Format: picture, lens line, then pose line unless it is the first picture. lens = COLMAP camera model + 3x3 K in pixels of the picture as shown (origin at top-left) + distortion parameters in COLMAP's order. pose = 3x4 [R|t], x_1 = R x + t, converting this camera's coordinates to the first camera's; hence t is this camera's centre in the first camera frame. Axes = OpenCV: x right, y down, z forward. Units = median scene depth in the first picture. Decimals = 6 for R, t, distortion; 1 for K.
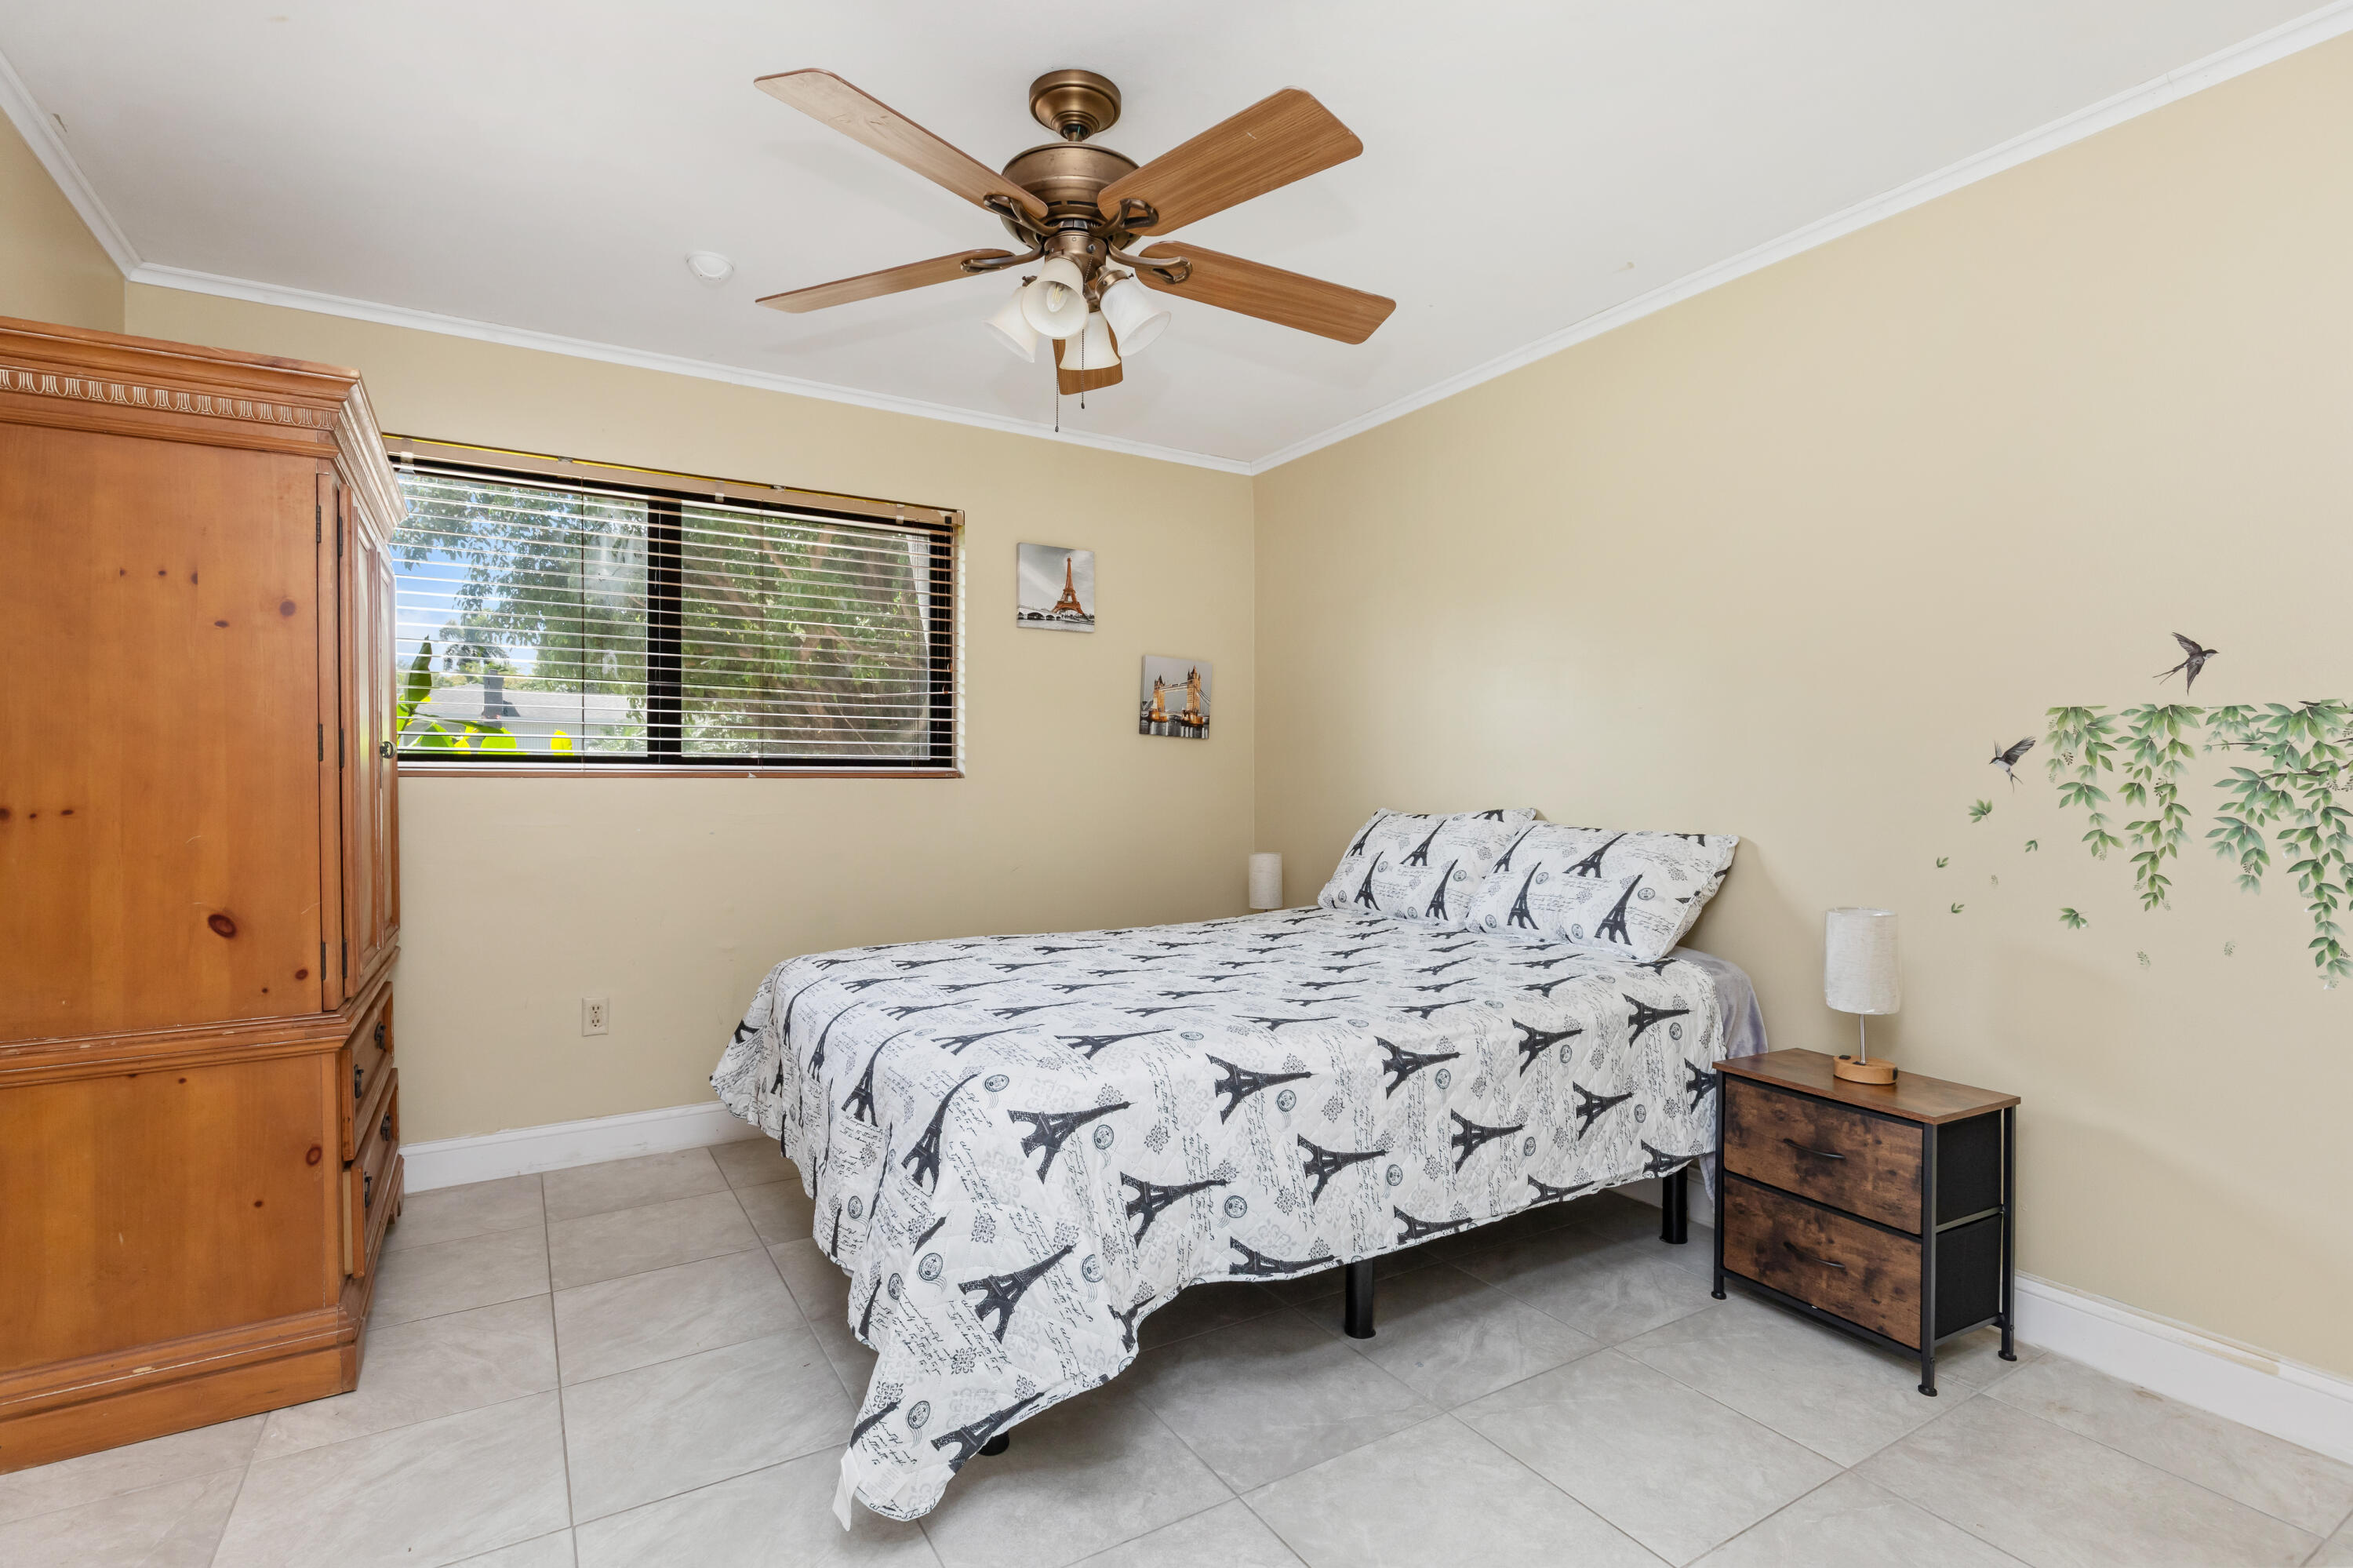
lens RADIAL K [[1100.5, 0, 1148.3], [0, 1100.5, 811.2], [0, 0, 1]] dist [0.001977, -0.000910]
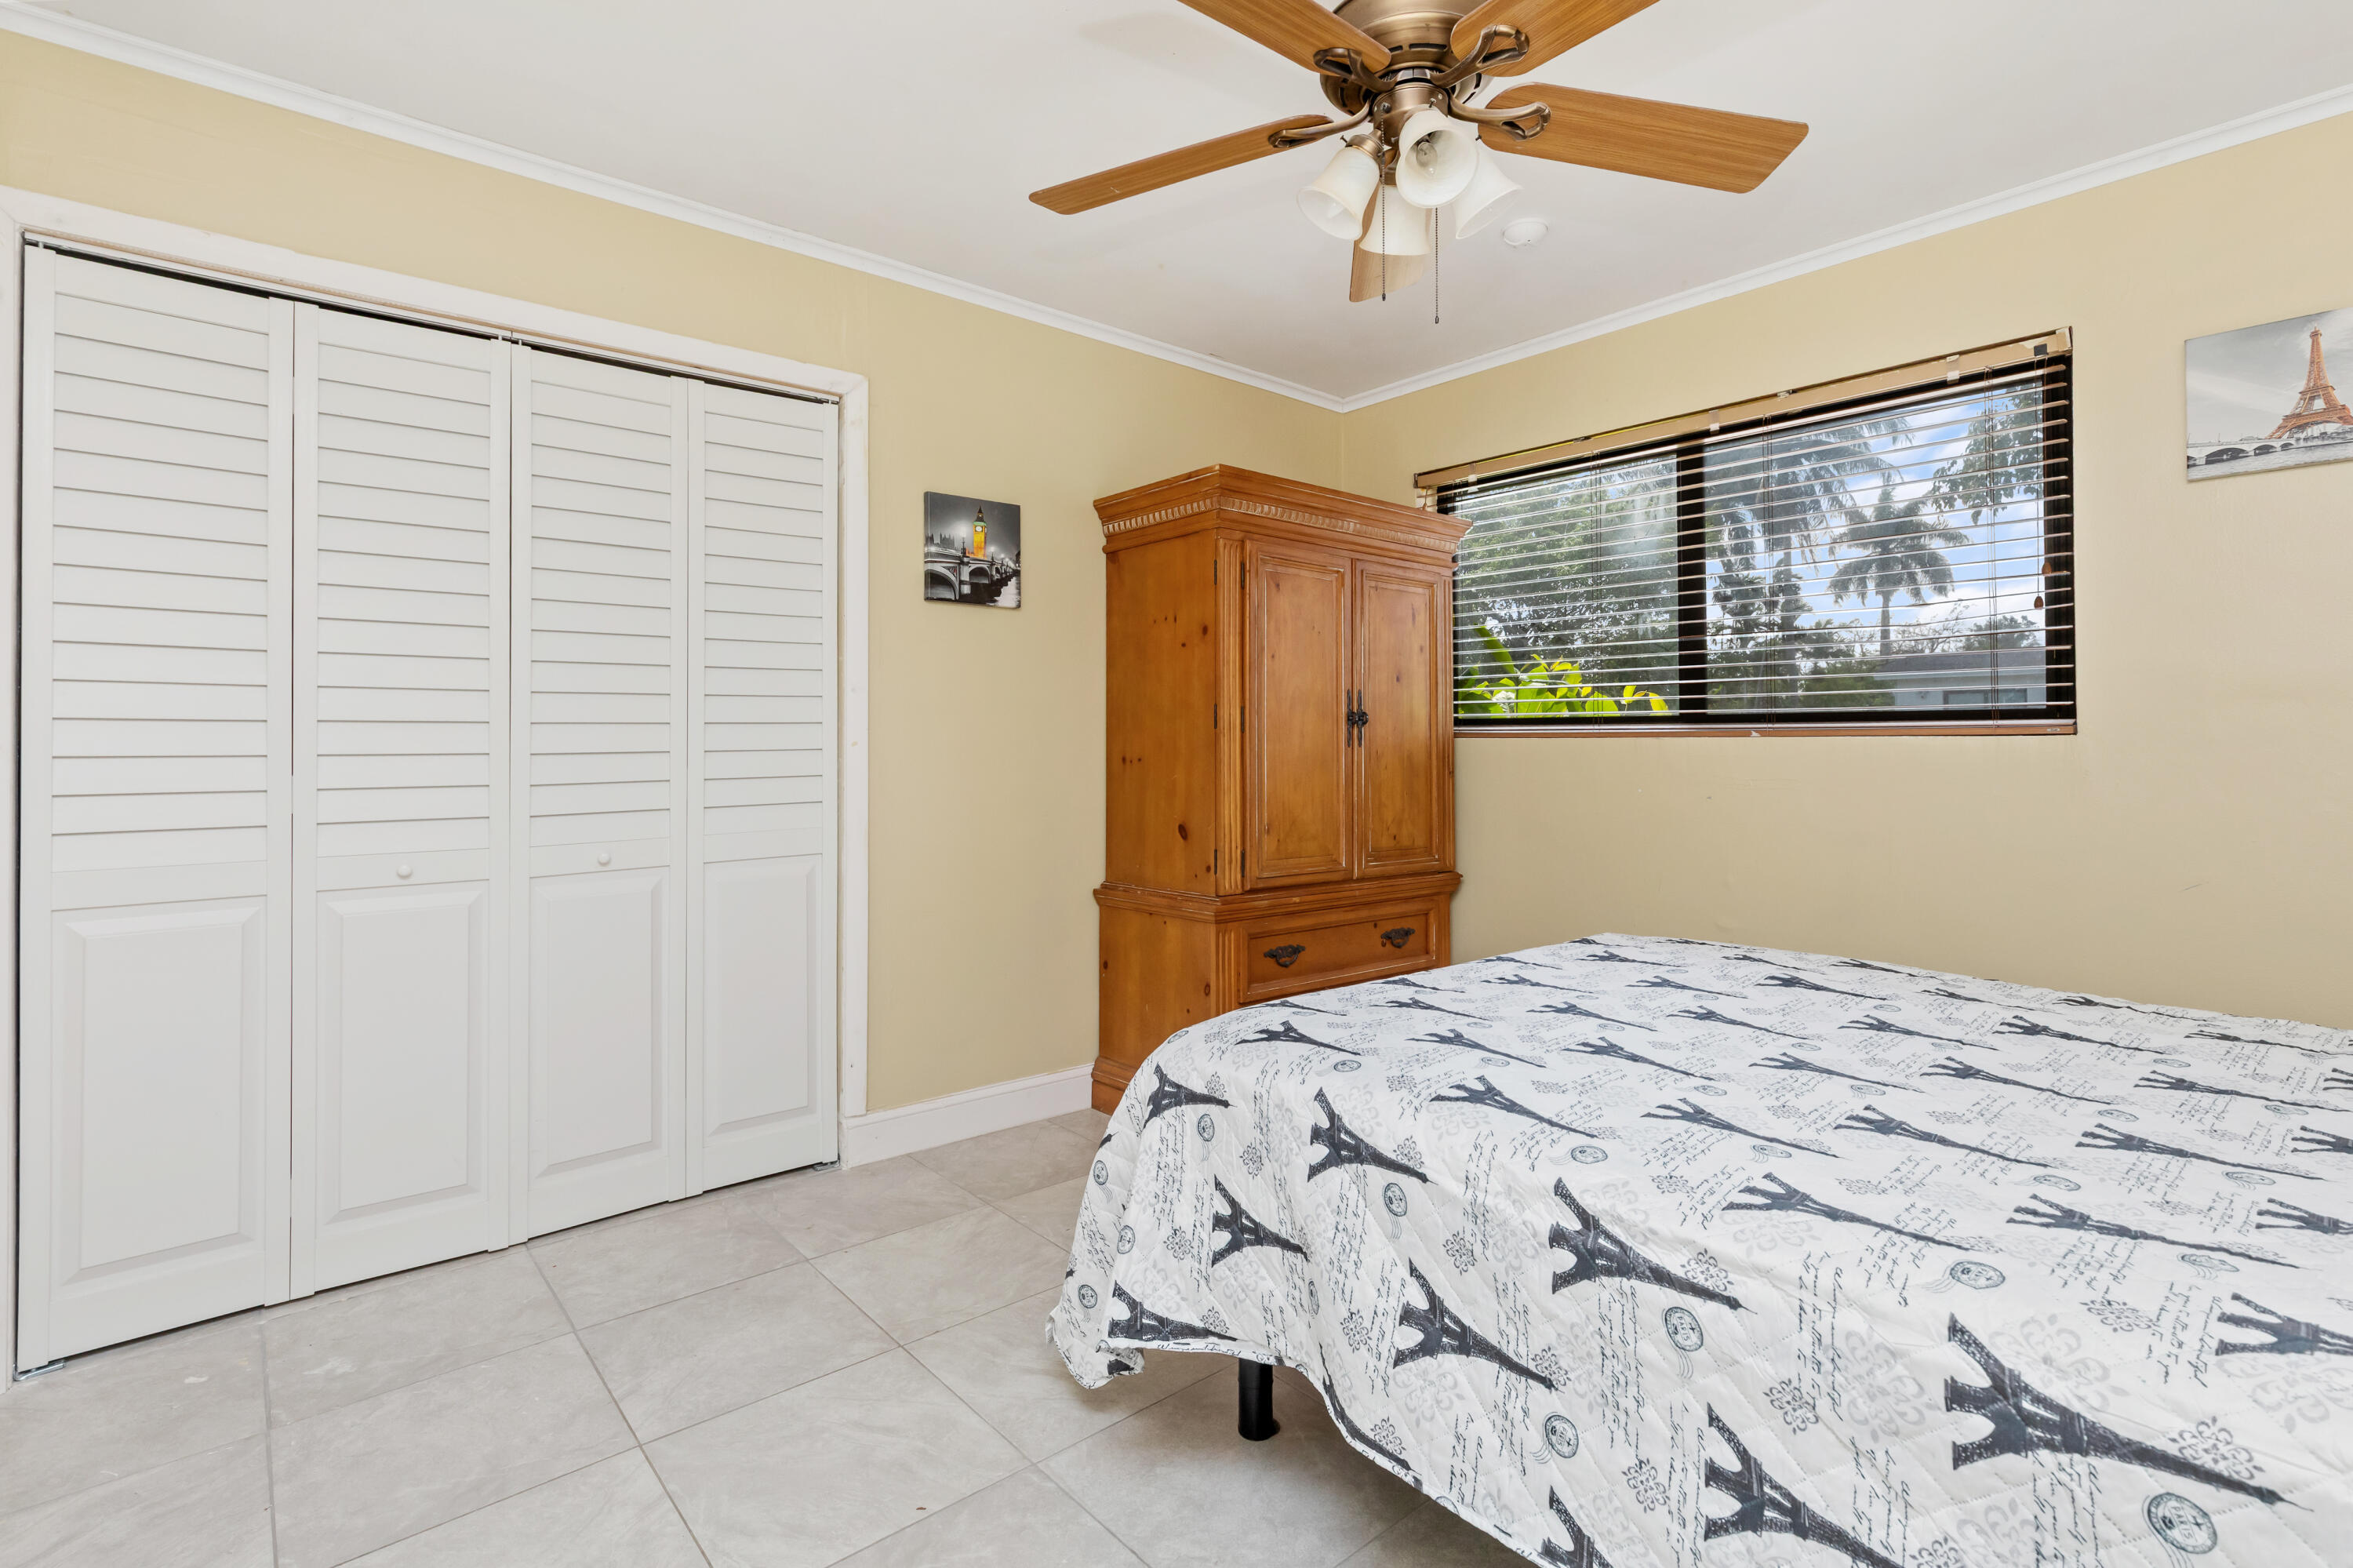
lens RADIAL K [[1130.8, 0, 1177.8], [0, 1130.8, 730.6], [0, 0, 1]] dist [0.008407, 0.000754]
pose [[0.164894, -0.010731, -0.986253, 0.455854], [-0.024195, 0.999596, -0.014922, -0.011090], [0.986014, 0.026323, 0.164568, 0.413775]]
